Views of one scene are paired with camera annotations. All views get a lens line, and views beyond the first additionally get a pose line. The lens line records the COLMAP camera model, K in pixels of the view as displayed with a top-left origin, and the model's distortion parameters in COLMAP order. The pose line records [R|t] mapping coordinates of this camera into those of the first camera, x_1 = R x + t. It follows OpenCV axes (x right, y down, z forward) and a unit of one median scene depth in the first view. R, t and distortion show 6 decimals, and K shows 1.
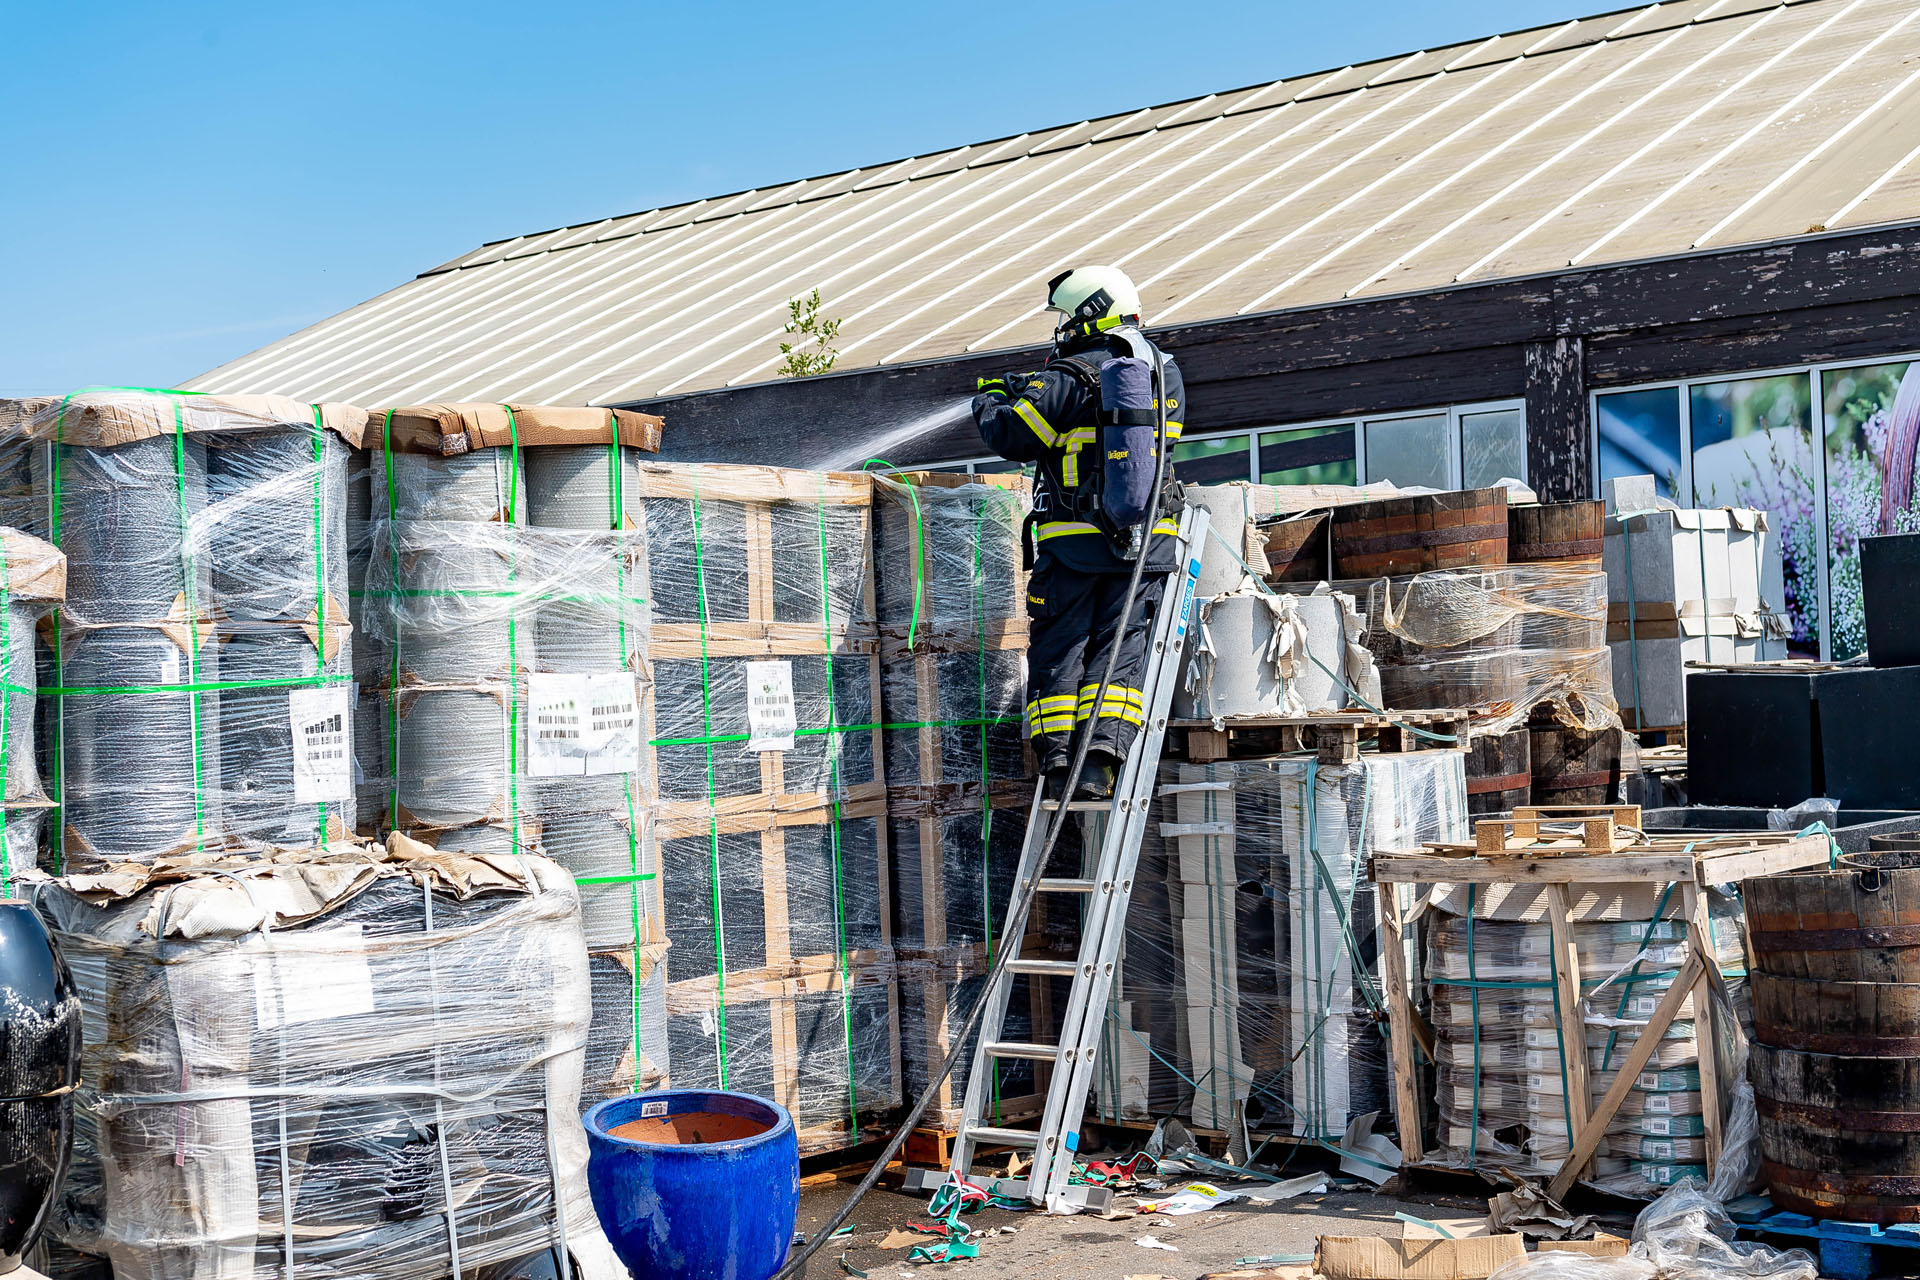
lens RADIAL K [[2897.5, 0, 960.1], [0, 2897.5, 638.2], [0, 0, 1]] dist [-0.012196, 0.000000]
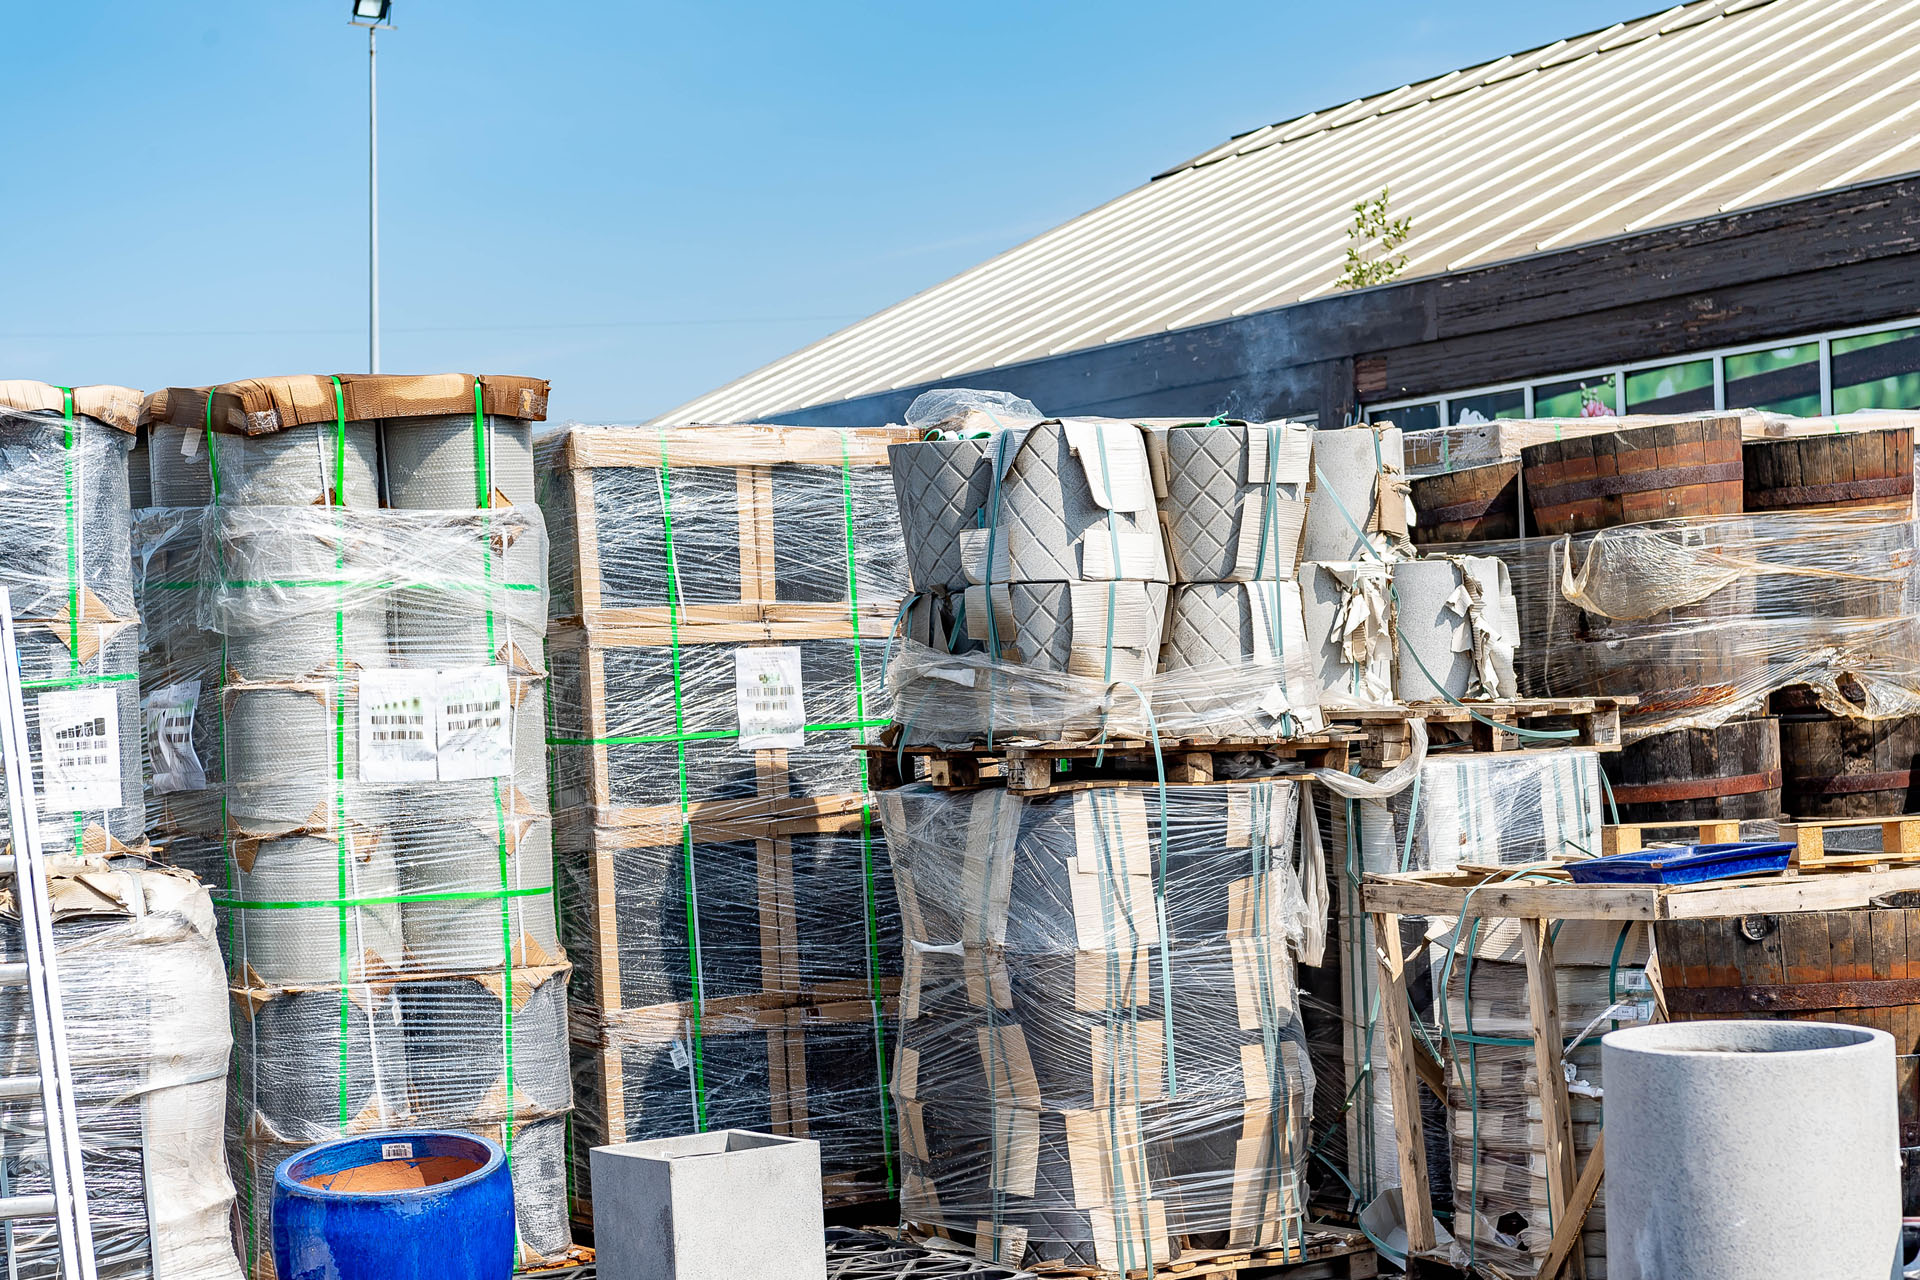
lens RADIAL K [[3396.8, 0, 960.4], [0, 3396.8, 642.3], [0, 0, 1]] dist [-0.001333, 0.000000]
pose [[0.942060, -0.008554, -0.335334, 0.362923], [0.014907, 0.999755, 0.016376, -0.010419], [0.335112, -0.020426, 0.941957, 0.049058]]
